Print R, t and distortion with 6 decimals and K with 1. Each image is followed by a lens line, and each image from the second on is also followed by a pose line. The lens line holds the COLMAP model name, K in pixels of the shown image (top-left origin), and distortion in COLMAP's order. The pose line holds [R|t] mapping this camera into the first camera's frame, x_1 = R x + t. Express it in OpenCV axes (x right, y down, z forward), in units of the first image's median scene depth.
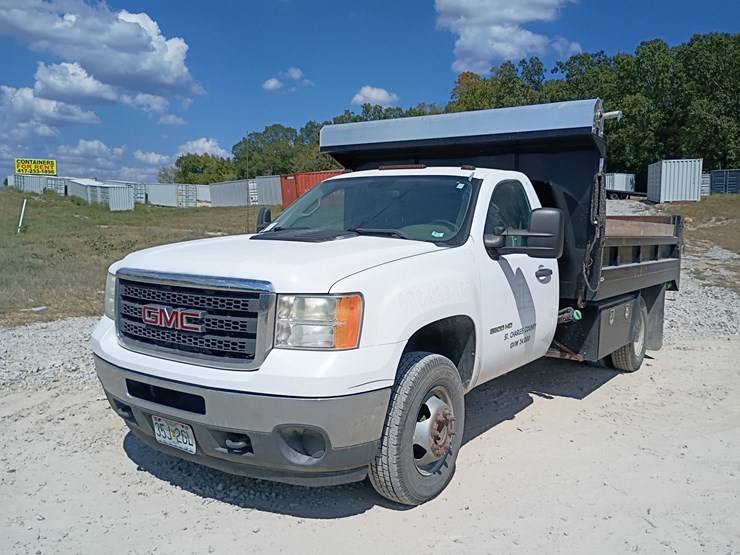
lens RADIAL K [[640.1, 0, 374.1], [0, 640.1, 287.3], [0, 0, 1]] dist [0.061428, -0.084149]
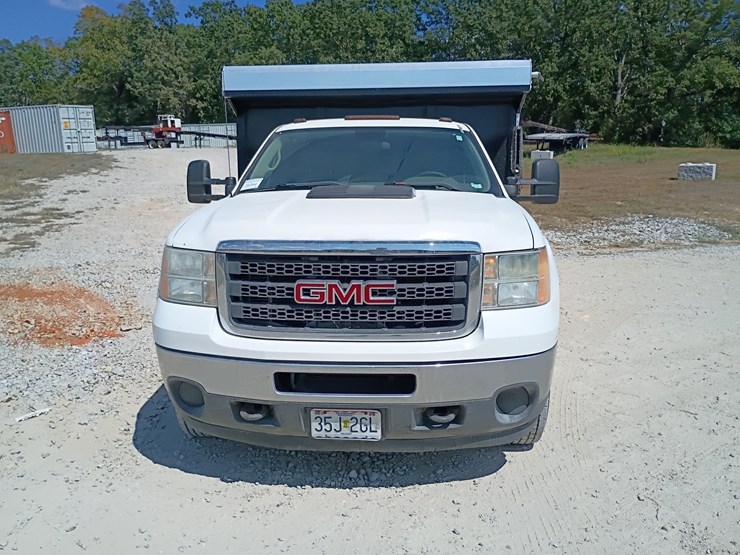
lens RADIAL K [[640.1, 0, 363.4], [0, 640.1, 272.5], [0, 0, 1]] dist [0.061428, -0.084149]
pose [[0.859874, -0.098374, 0.500938, -0.570777], [0.070191, 0.994721, 0.074857, -0.033430], [-0.505658, -0.029206, 0.862240, 0.194744]]
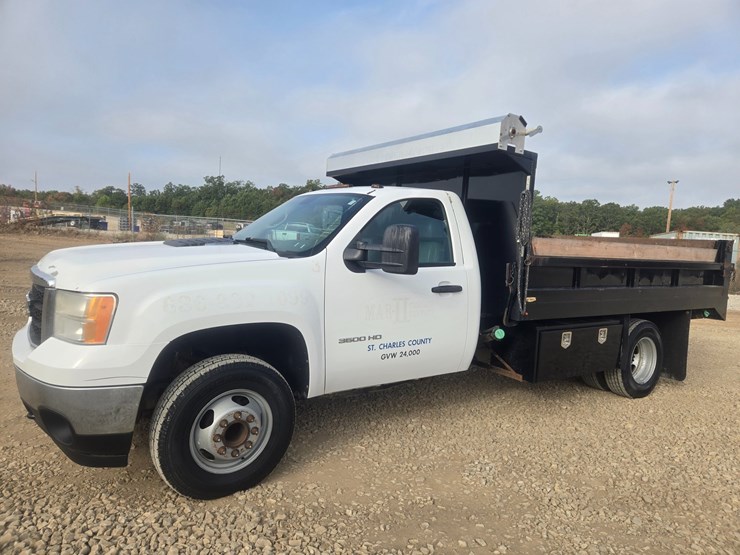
lens RADIAL K [[494.6, 0, 371.7], [0, 494.6, 273.5], [0, 0, 1]] dist [0.071679, -0.050399]
pose [[0.931526, 0.055701, -0.359385, 0.500902], [-0.066815, 0.997593, -0.018567, -0.028048], [0.357485, 0.041308, 0.933005, 0.263400]]
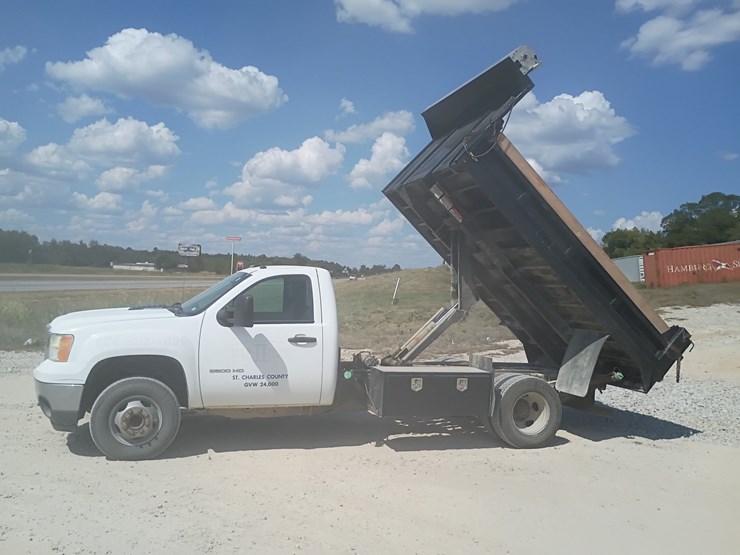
lens RADIAL K [[640.1, 0, 356.3], [0, 640.1, 264.6], [0, 0, 1]] dist [0.061428, -0.084149]
pose [[0.778640, -0.013183, -0.627333, 1.436298], [-0.081642, 0.989152, -0.122120, -0.026822], [0.622137, 0.146304, 0.769117, -0.036828]]
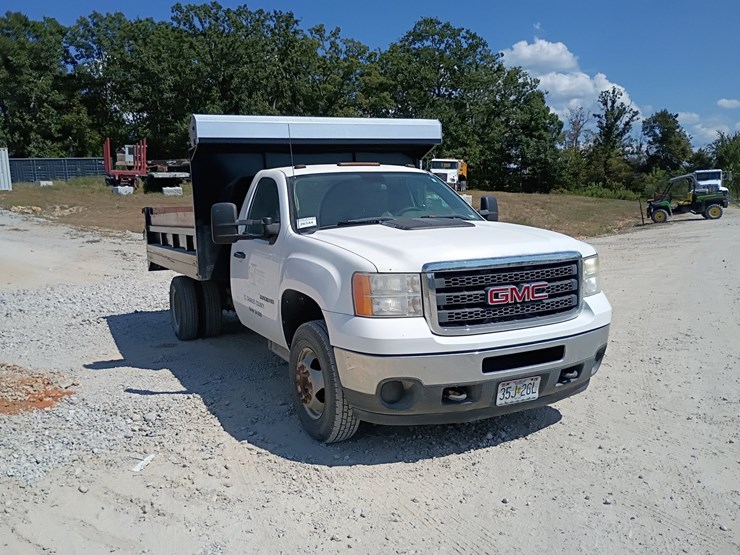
lens RADIAL K [[640.1, 0, 351.8], [0, 640.1, 276.3], [0, 0, 1]] dist [0.061428, -0.084149]
pose [[0.502320, -0.131667, 0.854598, -1.174038], [0.130549, 0.988558, 0.075570, -0.090409], [-0.854770, 0.073607, 0.513762, 0.513902]]
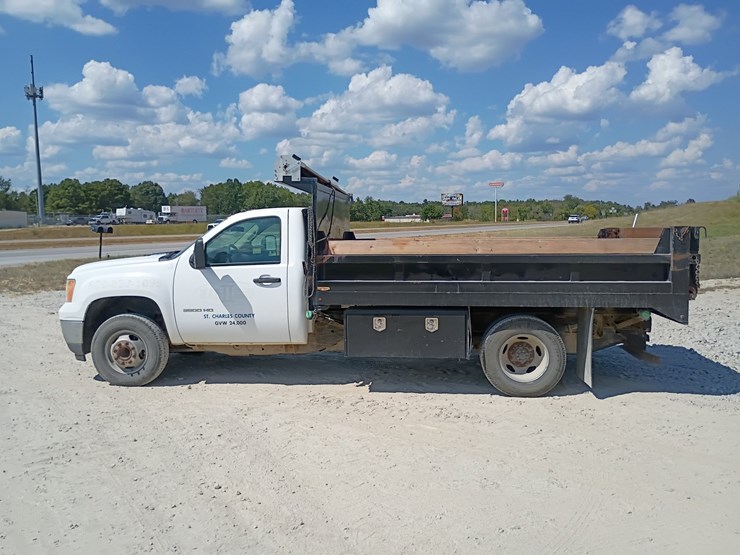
lens RADIAL K [[639.5, 0, 362.5], [0, 639.5, 282.7], [0, 0, 1]] dist [0.047095, -0.055442]
pose [[0.465309, 0.044389, -0.884035, 1.889925], [-0.061967, 0.997925, 0.017491, -0.063896], [0.882977, 0.046642, 0.467094, 0.602770]]
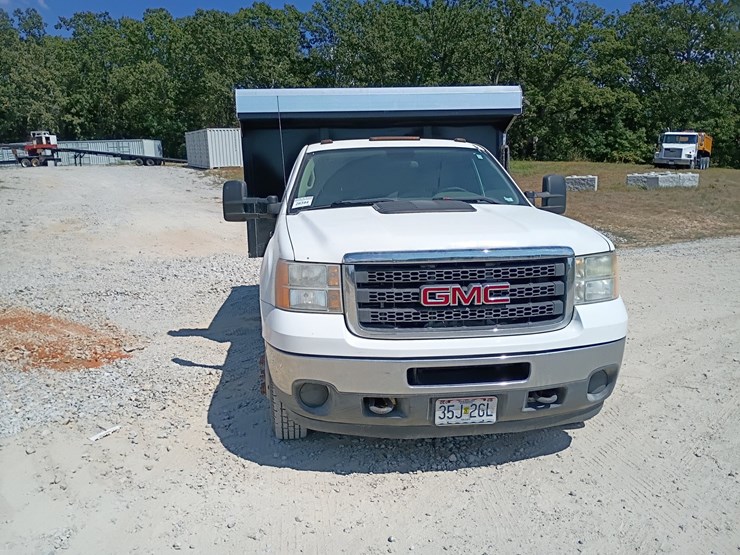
lens RADIAL K [[640.1, 0, 355.4], [0, 640.1, 282.3], [0, 0, 1]] dist [0.061428, -0.084149]
pose [[0.762475, -0.127022, 0.634426, -0.841870], [0.098960, 0.991898, 0.079659, -0.052537], [-0.639405, 0.002045, 0.768868, 0.278874]]
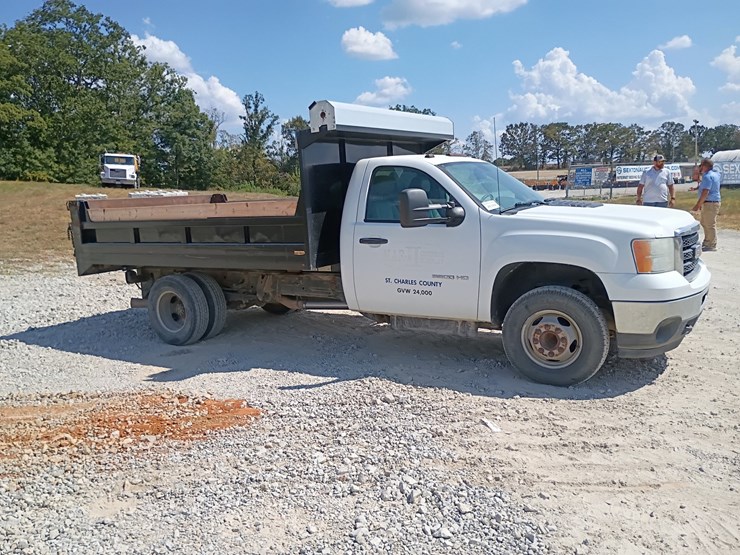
lens RADIAL K [[640.1, 0, 355.2], [0, 640.1, 286.7], [0, 0, 1]] dist [0.061428, -0.084149]
pose [[-0.040335, -0.167570, 0.985035, -1.533986], [0.141650, 0.974921, 0.171650, -0.215213], [-0.989095, 0.146454, -0.015587, 1.514653]]
